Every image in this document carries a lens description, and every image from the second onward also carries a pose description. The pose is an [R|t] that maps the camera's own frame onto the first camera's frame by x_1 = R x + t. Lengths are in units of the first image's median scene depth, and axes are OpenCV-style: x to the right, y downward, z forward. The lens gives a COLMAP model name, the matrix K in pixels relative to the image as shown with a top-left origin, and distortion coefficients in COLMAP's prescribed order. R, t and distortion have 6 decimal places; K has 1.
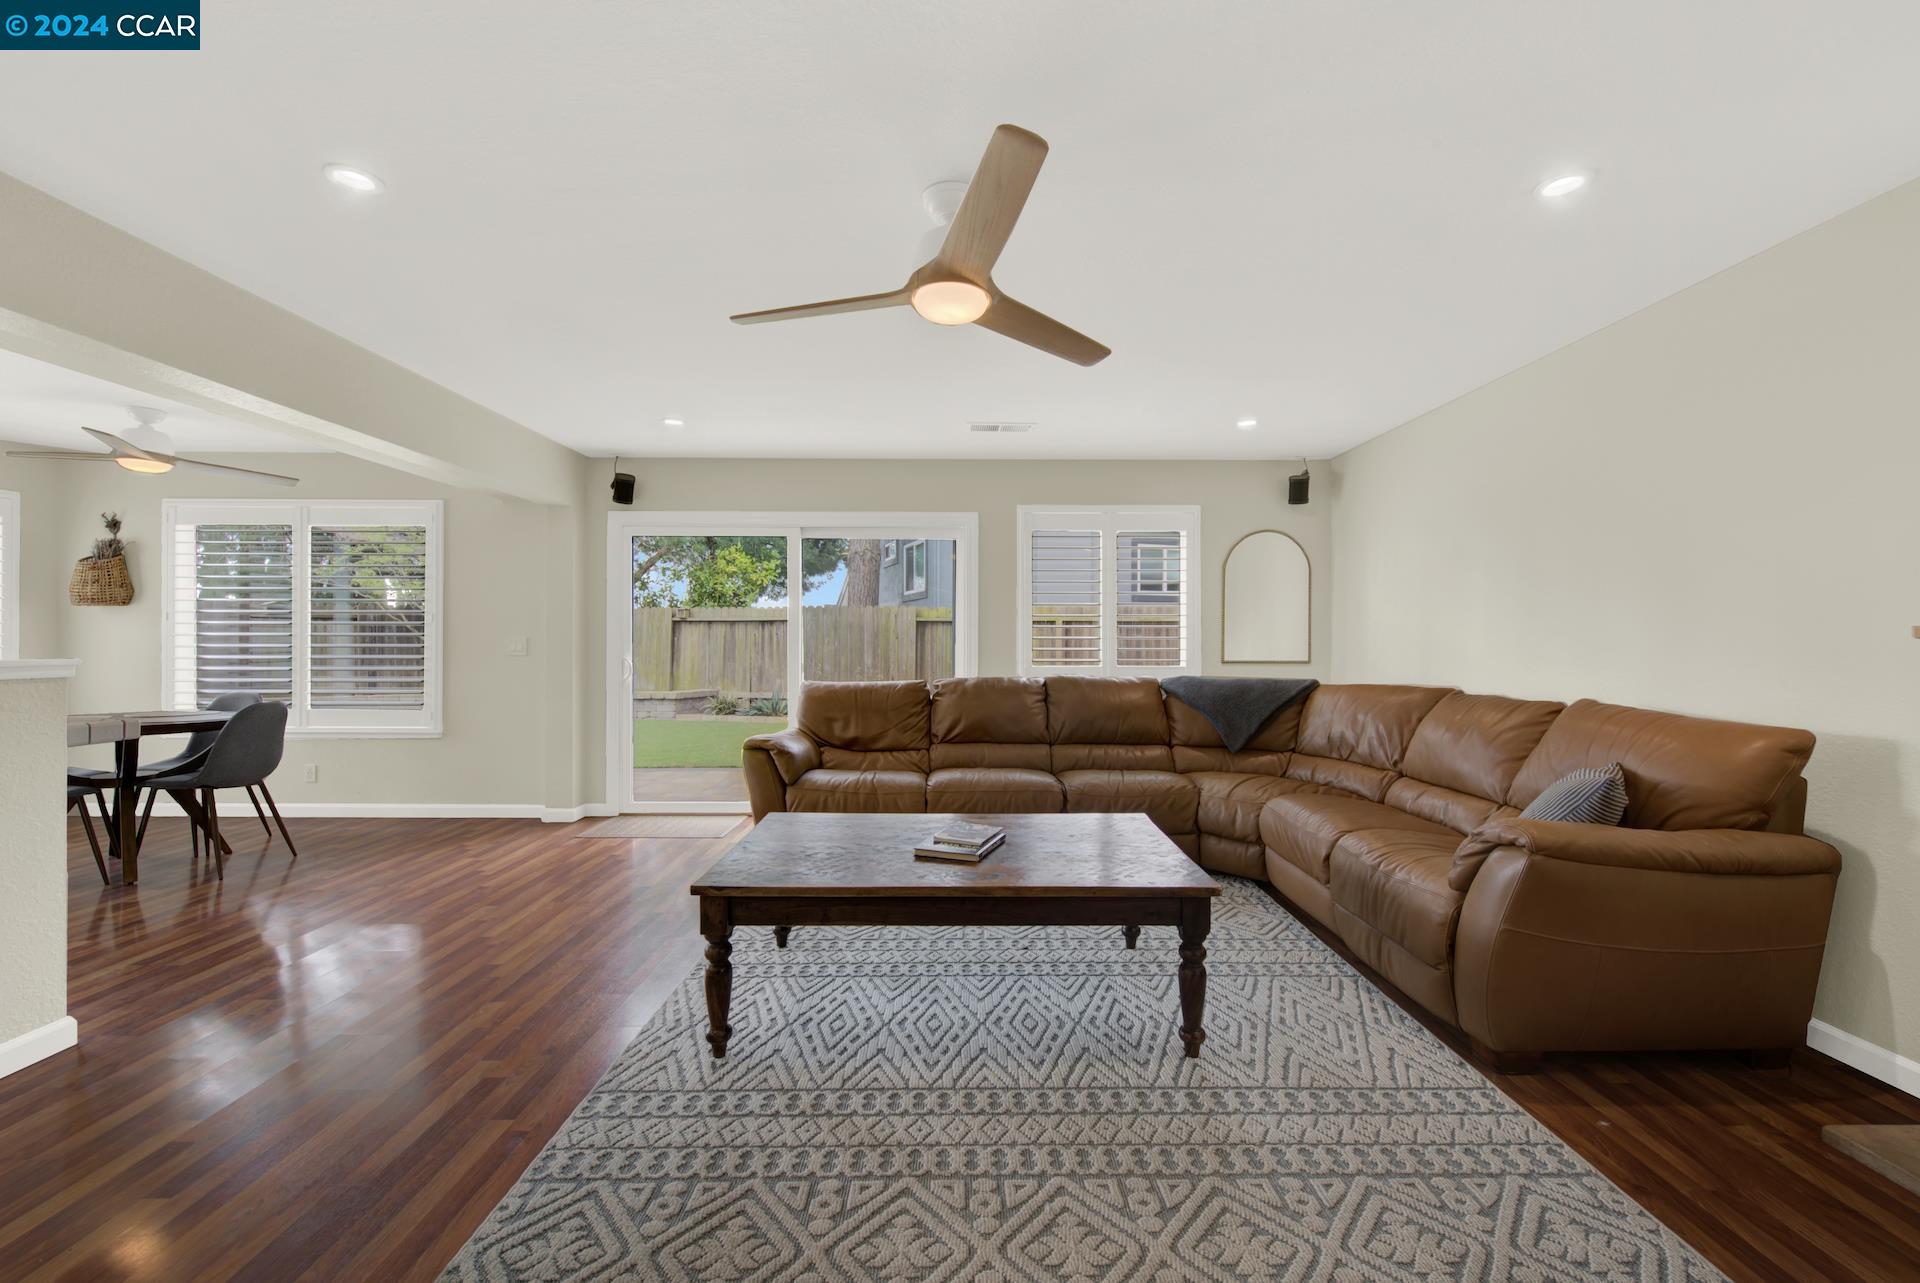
lens RADIAL K [[778.7, 0, 949.8], [0, 778.7, 636.2], [0, 0, 1]] dist [0.012033, -0.005591]
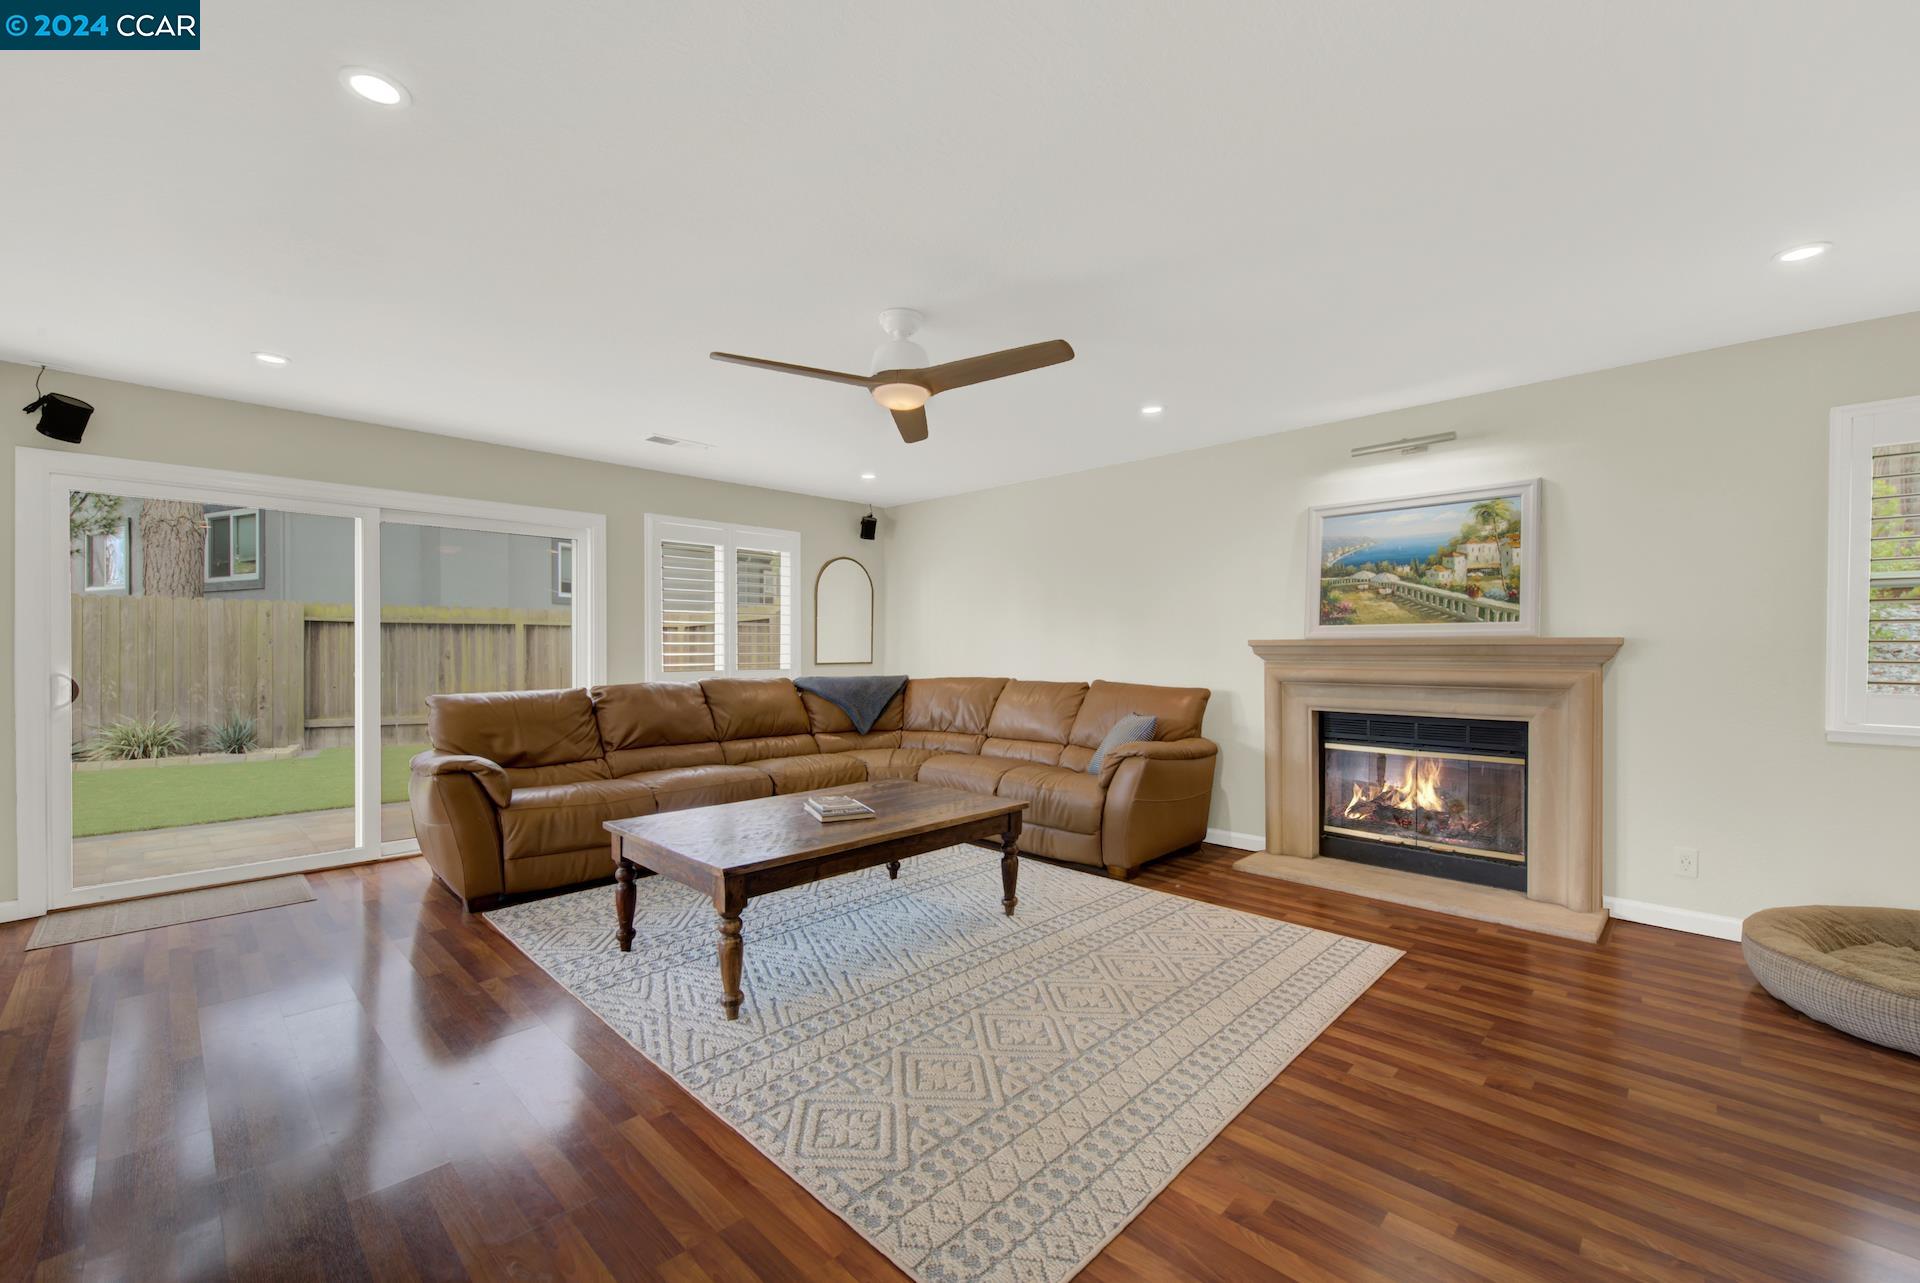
lens RADIAL K [[772.4, 0, 962.8], [0, 772.4, 650.7], [0, 0, 1]] dist [0.009503, -0.005216]
pose [[0.706766, -0.004792, 0.707431, -0.399459], [-0.003769, 0.999937, 0.010538, -0.001499], [-0.707438, -0.010114, 0.706703, -0.005660]]
